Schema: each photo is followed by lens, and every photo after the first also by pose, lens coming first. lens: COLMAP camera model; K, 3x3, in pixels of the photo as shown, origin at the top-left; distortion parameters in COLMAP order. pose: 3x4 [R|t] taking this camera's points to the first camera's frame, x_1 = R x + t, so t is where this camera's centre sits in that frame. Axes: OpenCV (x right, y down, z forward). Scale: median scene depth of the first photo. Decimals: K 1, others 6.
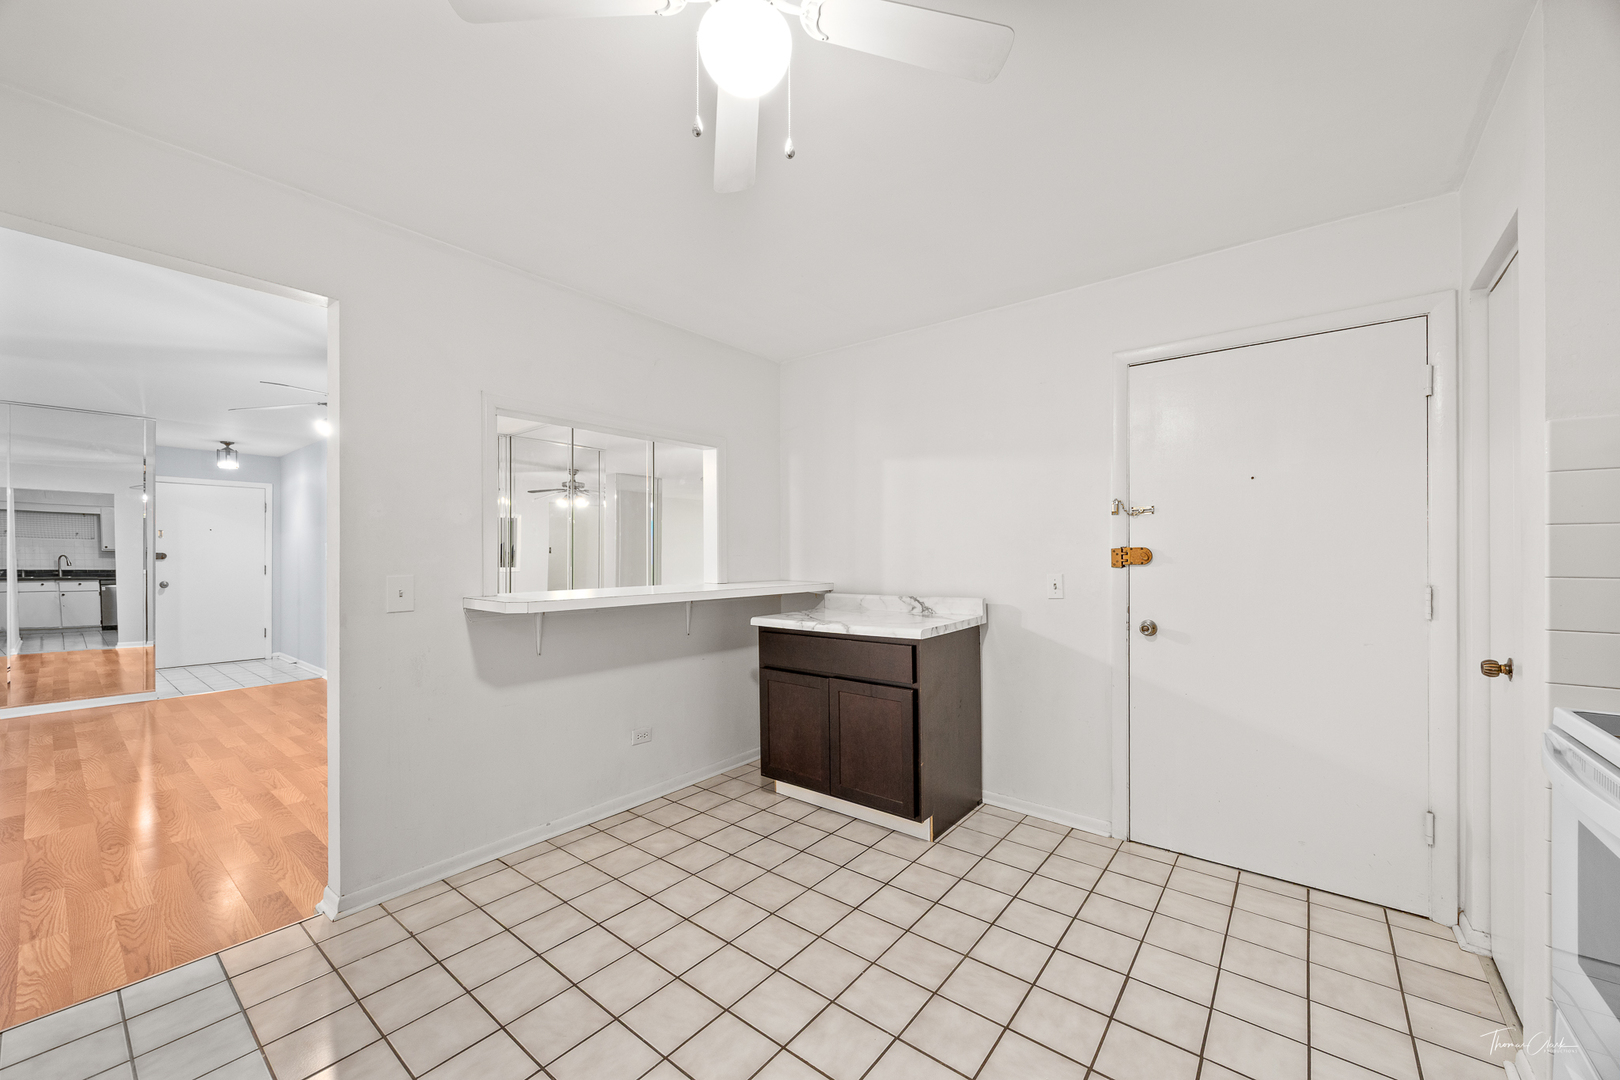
lens RADIAL K [[623.3, 0, 813.1], [0, 623.3, 546.5], [0, 0, 1]] dist [0.000917, -0.001105]
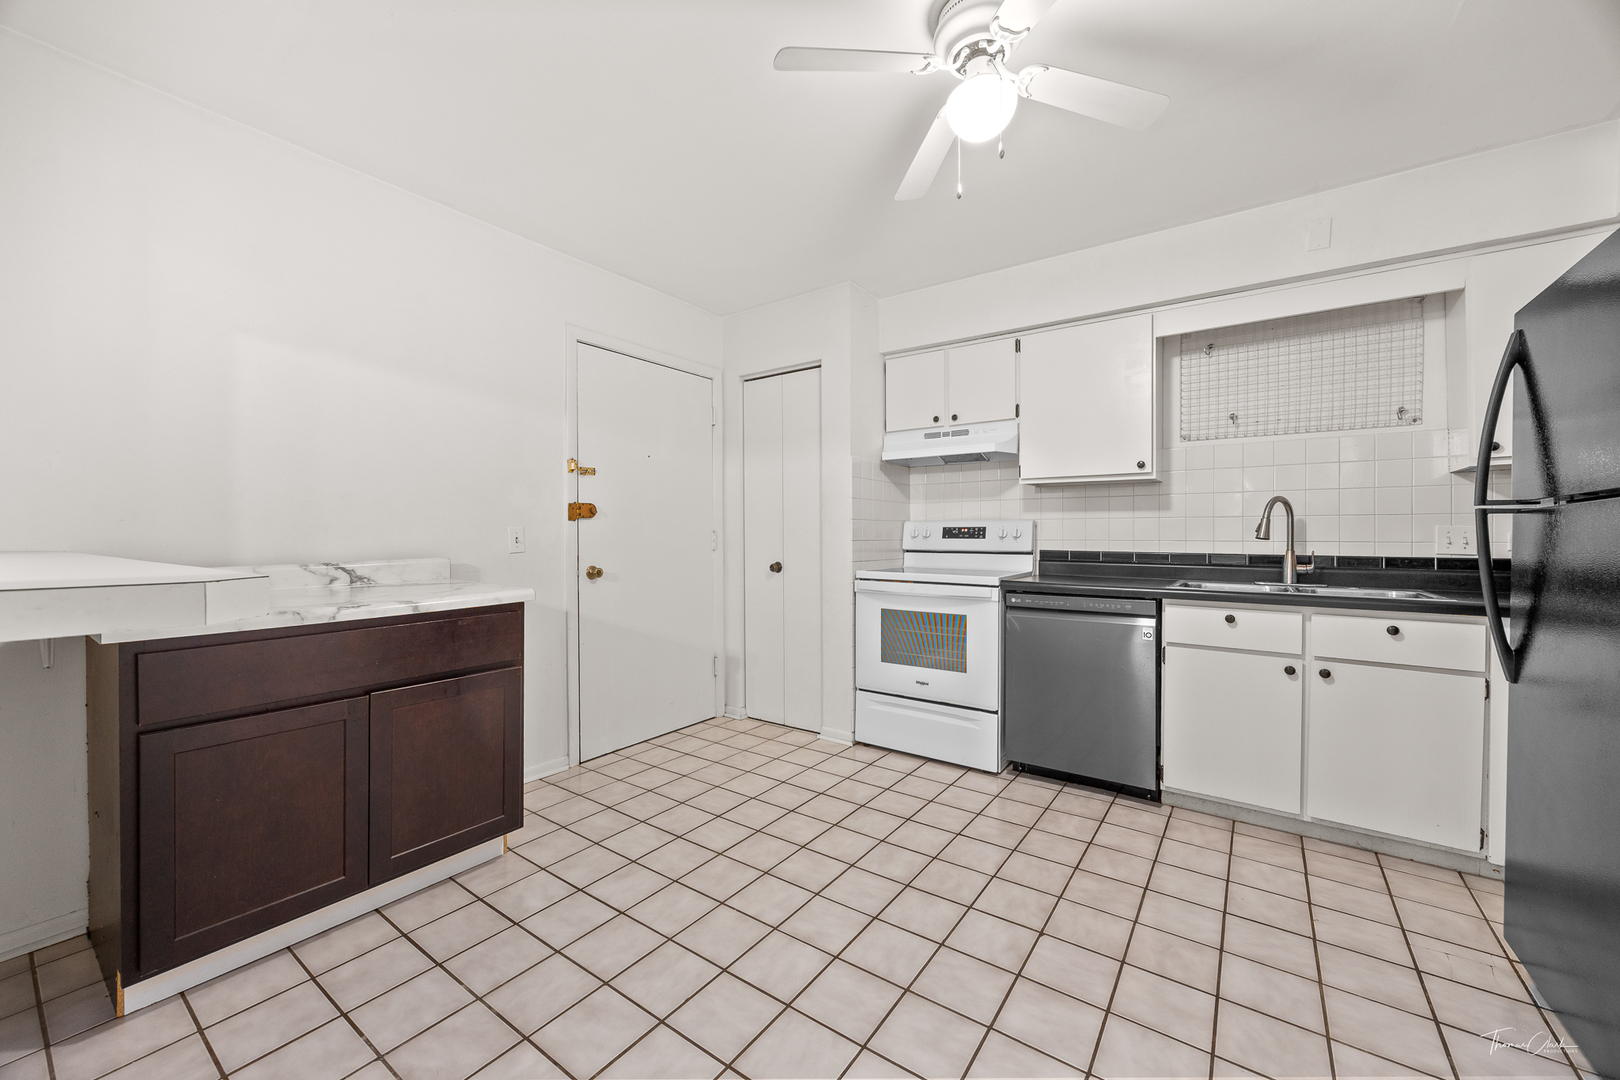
lens RADIAL K [[623.3, 0, 812.3], [0, 623.3, 531.3], [0, 0, 1]] dist [0.000917, -0.001105]
pose [[-0.055918, 0.005134, 0.998422, -0.527015], [-0.009934, 0.999934, -0.005698, 0.046002], [-0.998386, -0.010237, -0.055864, 0.533225]]
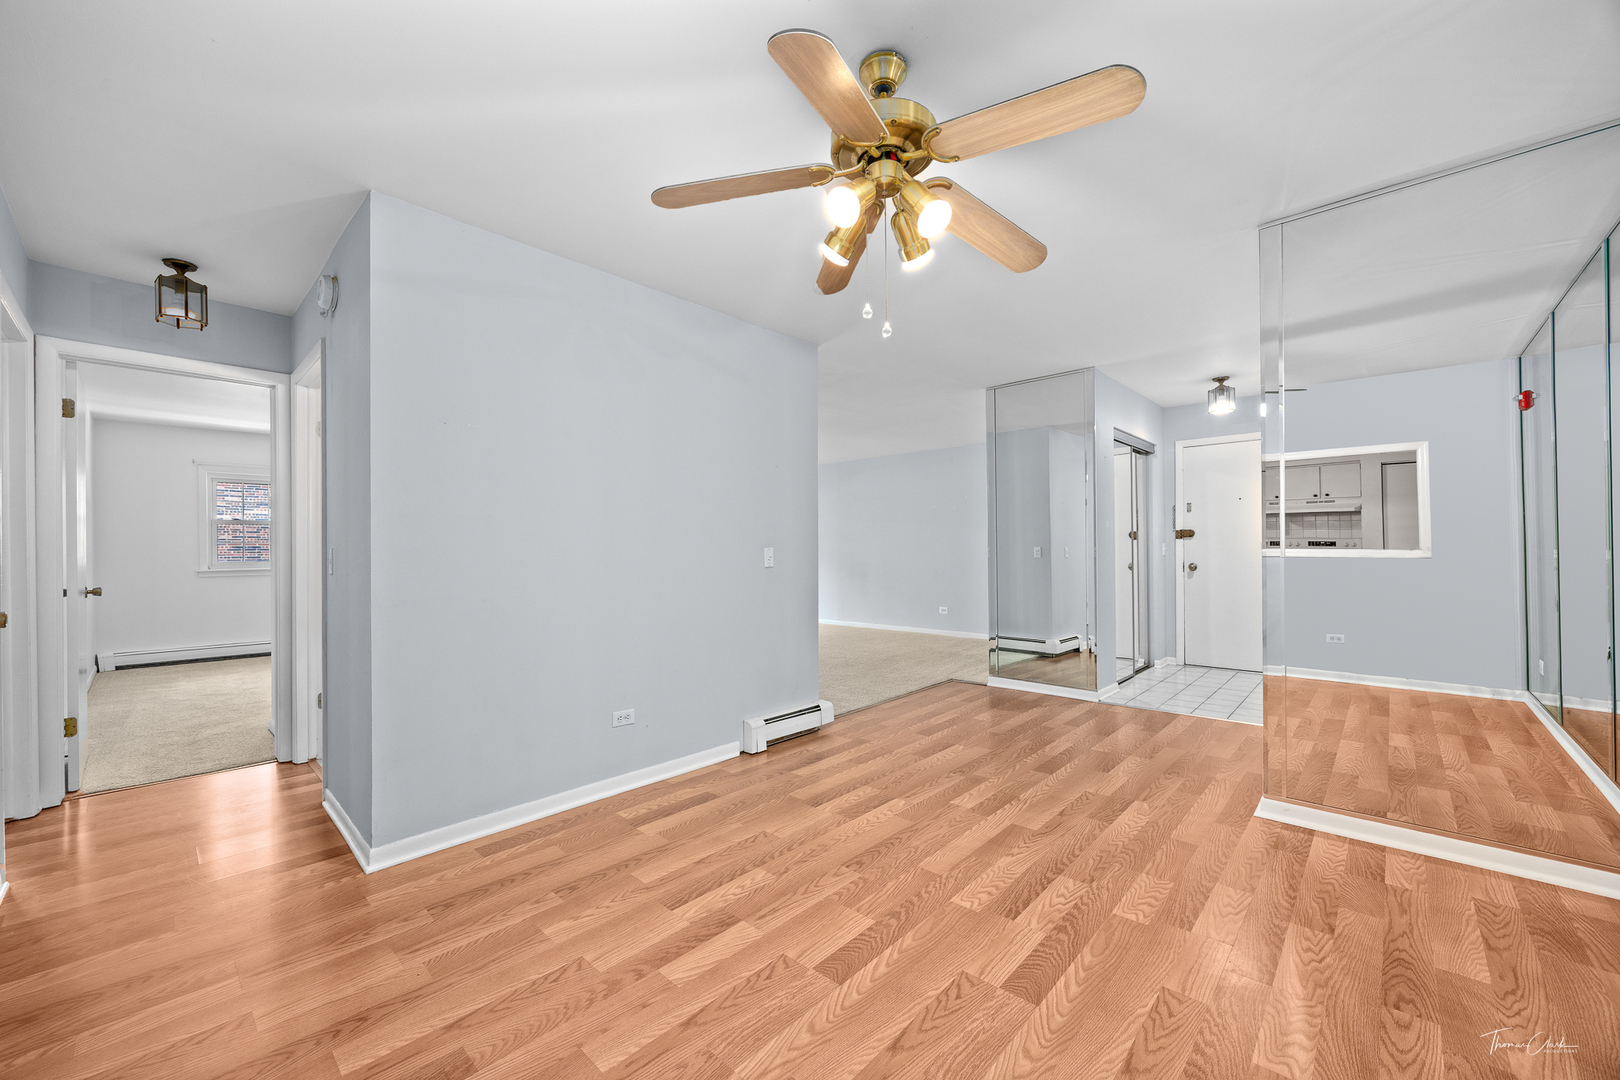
lens RADIAL K [[623.3, 0, 807.8], [0, 623.3, 540.2], [0, 0, 1]] dist [0.000917, -0.001105]
pose [[-0.088502, -0.016016, -0.995947, -0.306610], [0.024536, 0.999532, -0.018254, 0.057155], [0.995774, -0.026052, -0.088068, 1.131643]]
